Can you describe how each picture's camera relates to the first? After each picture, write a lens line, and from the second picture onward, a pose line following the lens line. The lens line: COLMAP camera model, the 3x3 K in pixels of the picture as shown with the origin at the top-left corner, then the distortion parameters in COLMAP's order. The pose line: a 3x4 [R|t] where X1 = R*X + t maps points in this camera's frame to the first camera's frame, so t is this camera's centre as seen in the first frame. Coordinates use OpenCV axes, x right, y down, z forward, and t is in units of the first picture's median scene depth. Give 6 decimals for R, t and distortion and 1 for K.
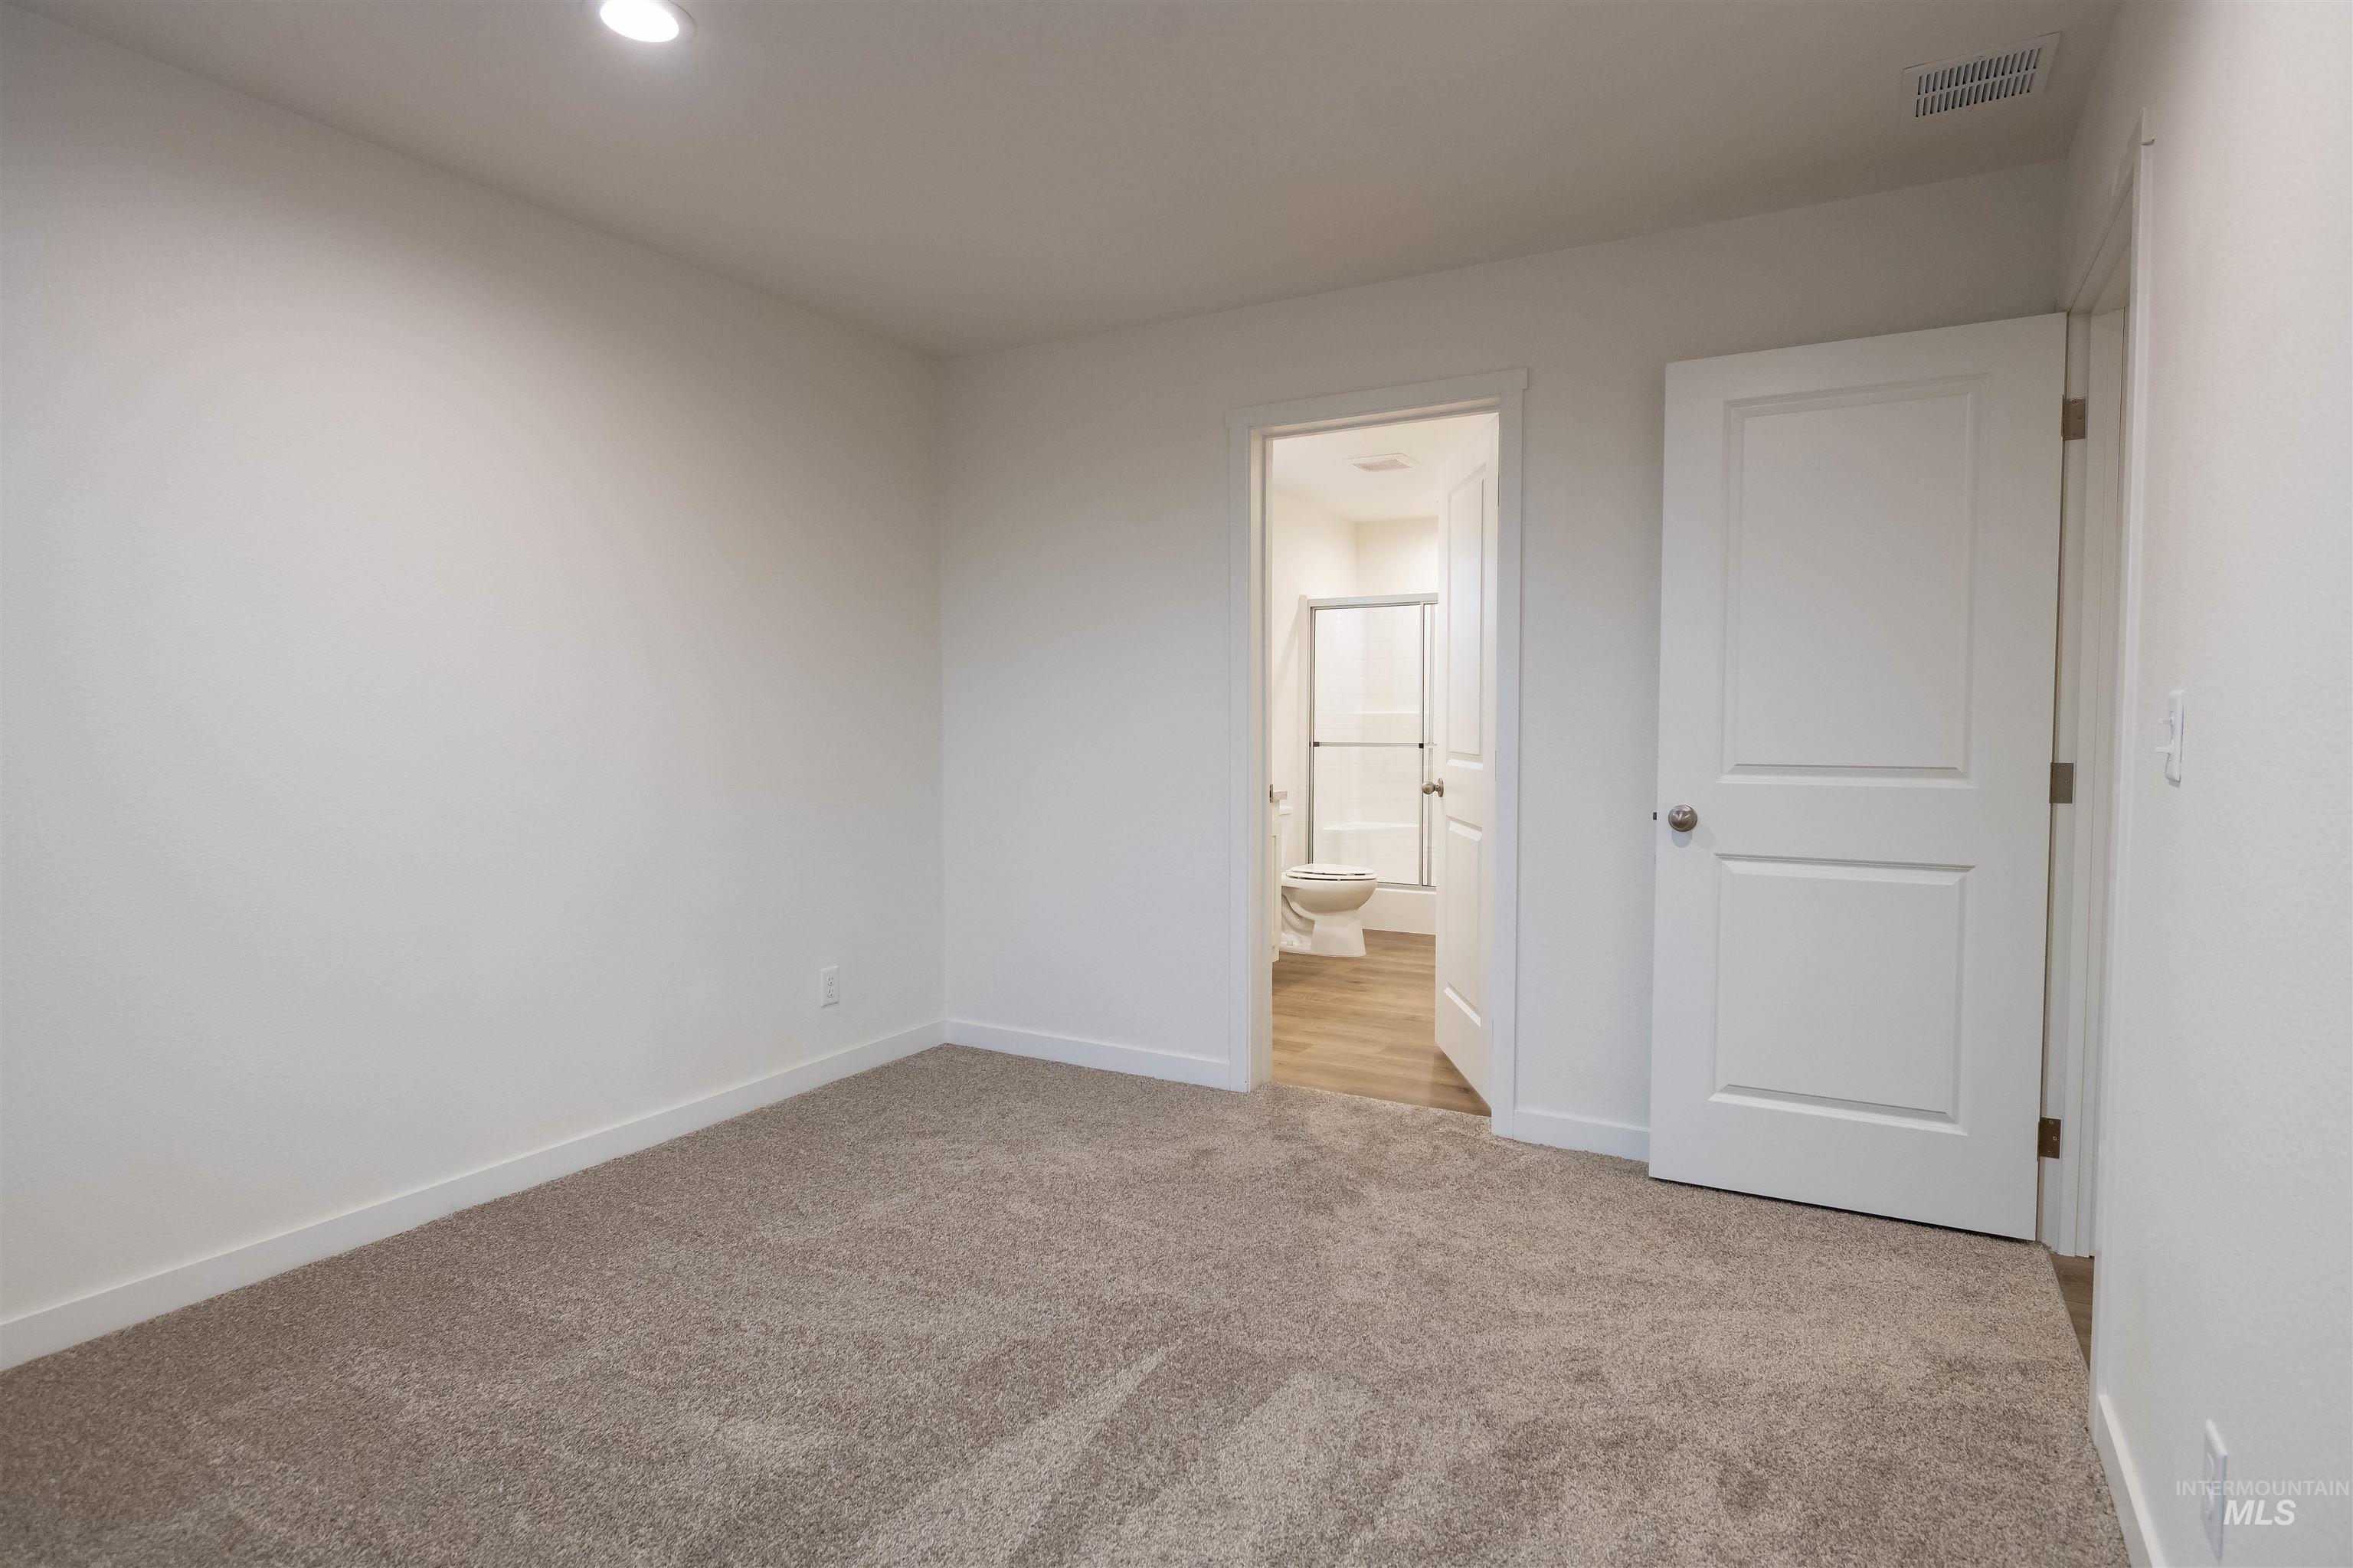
lens RADIAL K [[1203.2, 0, 1186.0], [0, 1203.2, 774.8], [0, 0, 1]] dist [-0.009965, 0.003238]
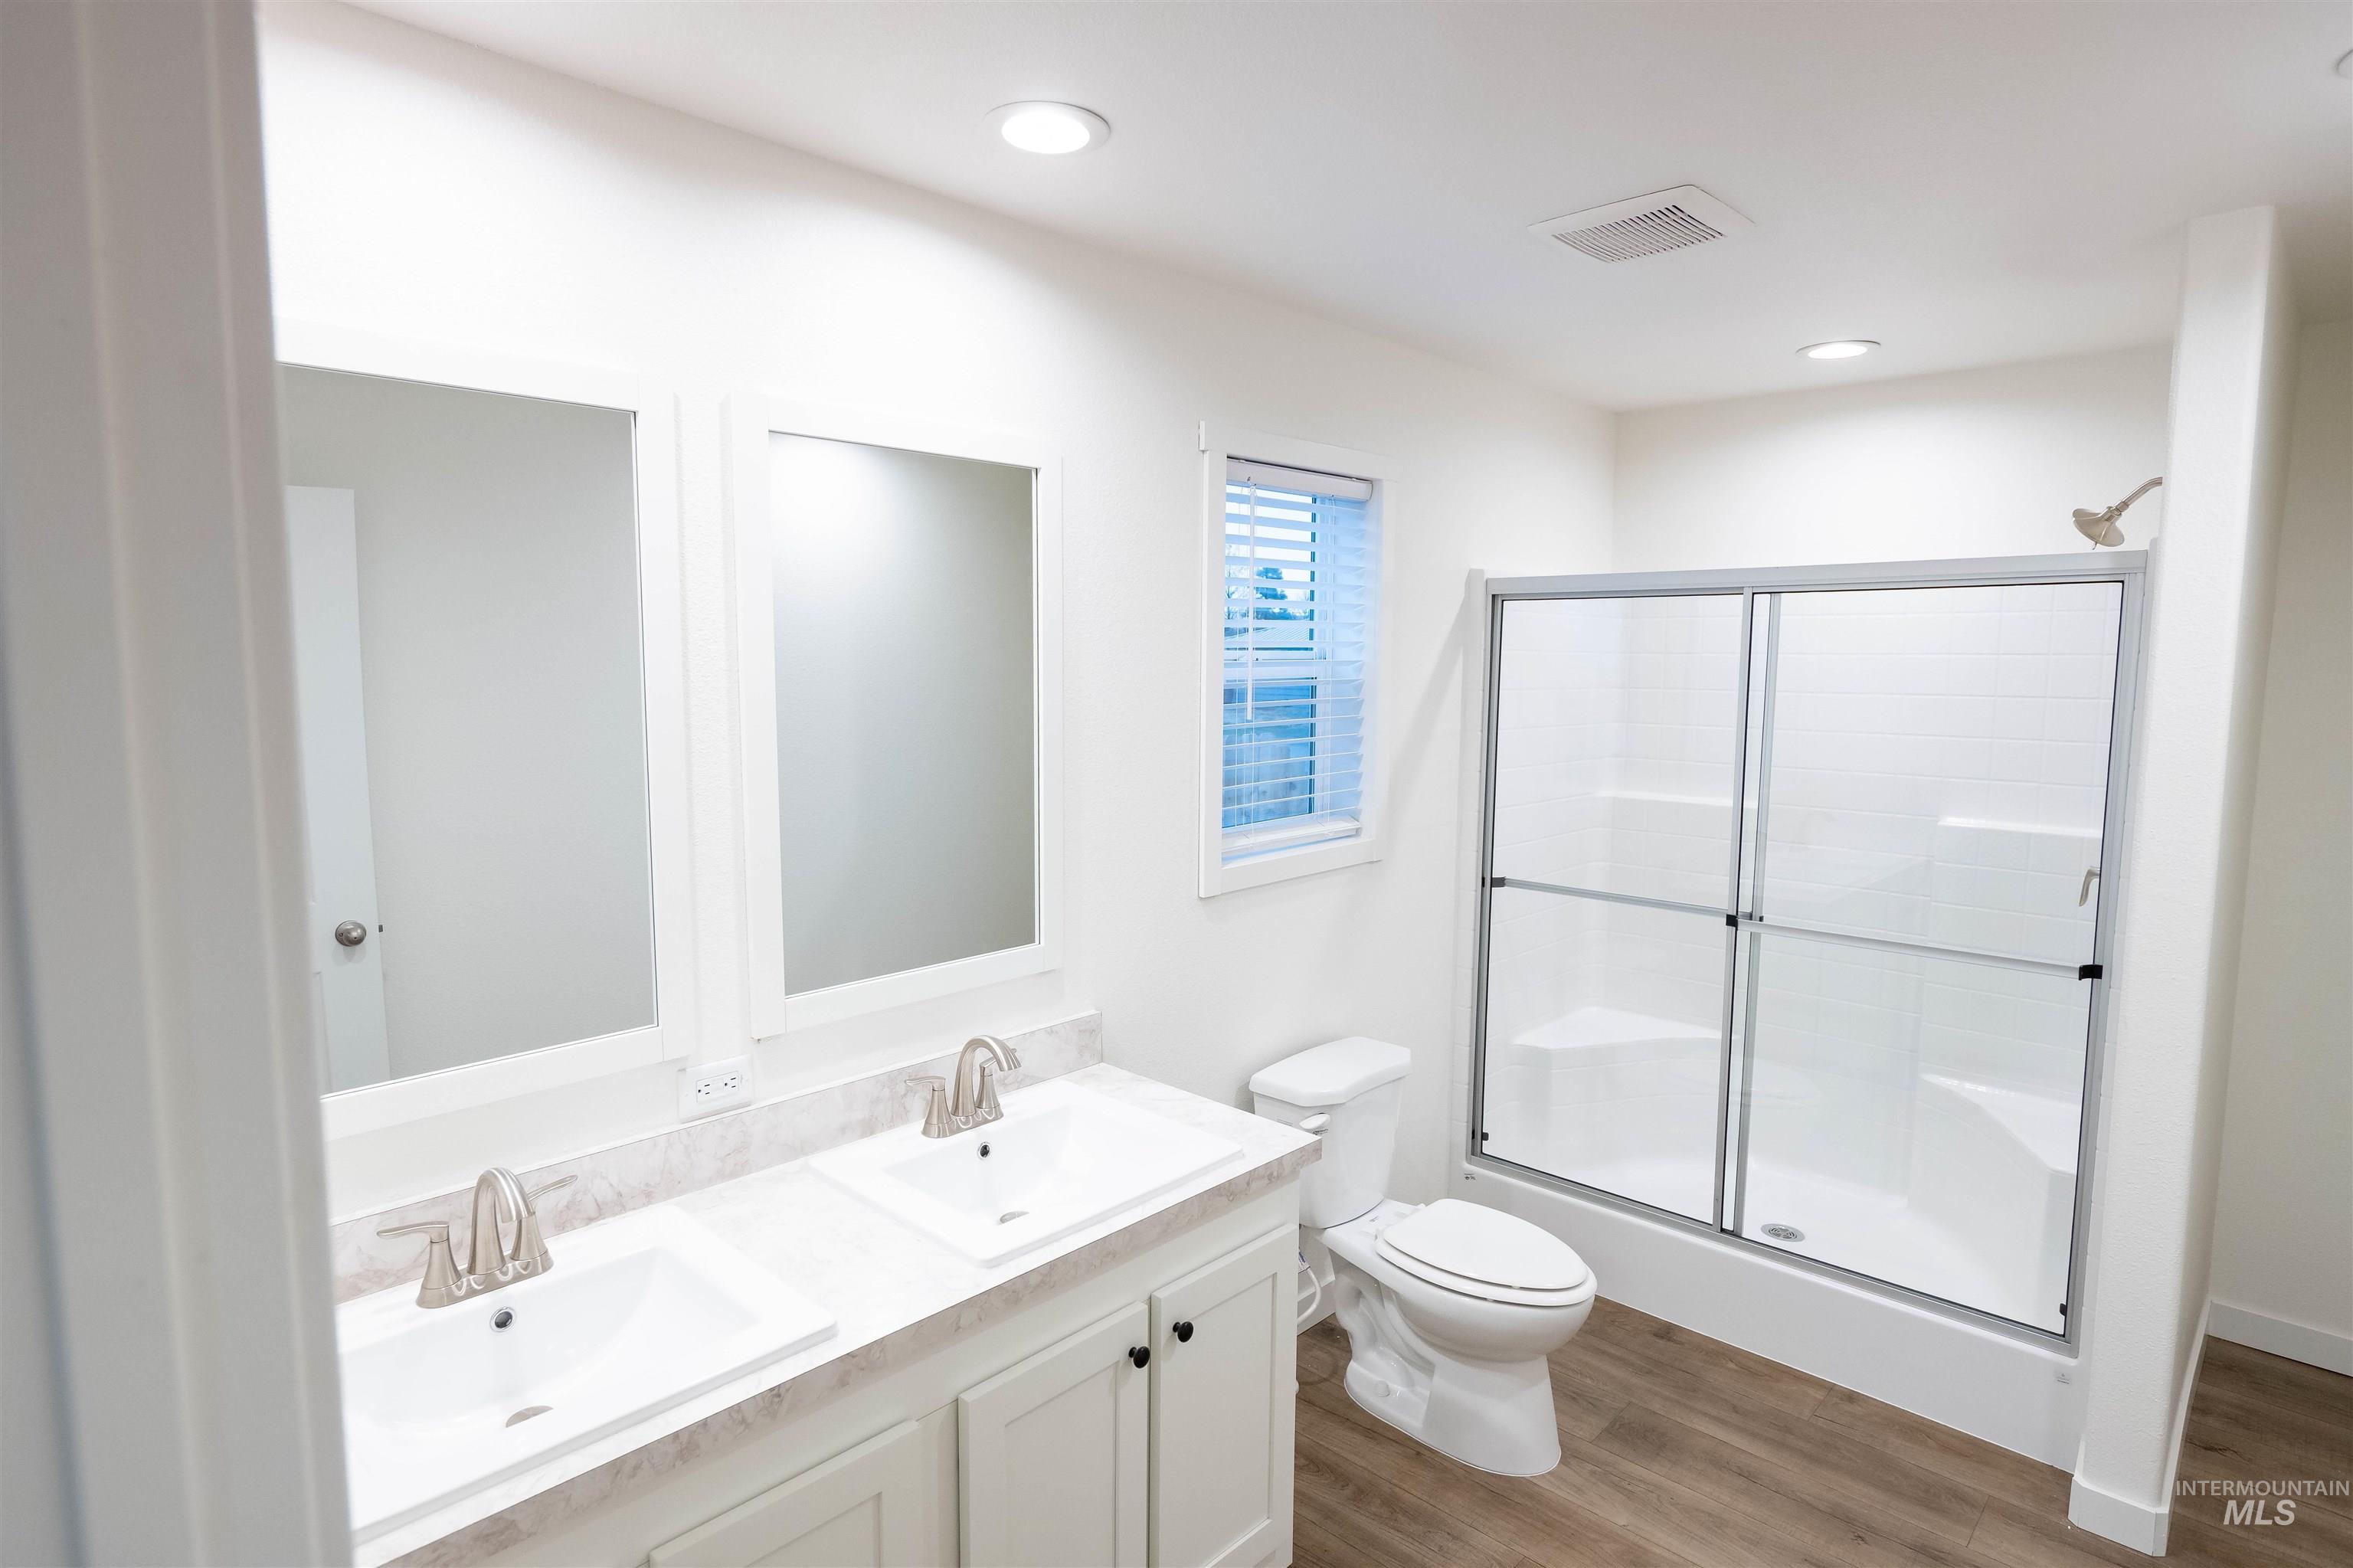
lens RADIAL K [[1203.2, 0, 1186.0], [0, 1203.2, 774.8], [0, 0, 1]] dist [-0.009965, 0.003238]
pose [[0.971674, 0.041866, -0.232586, 0.099901], [-0.039701, 0.999114, 0.013982, -0.071888], [0.232966, -0.004352, 0.972475, 0.519128]]
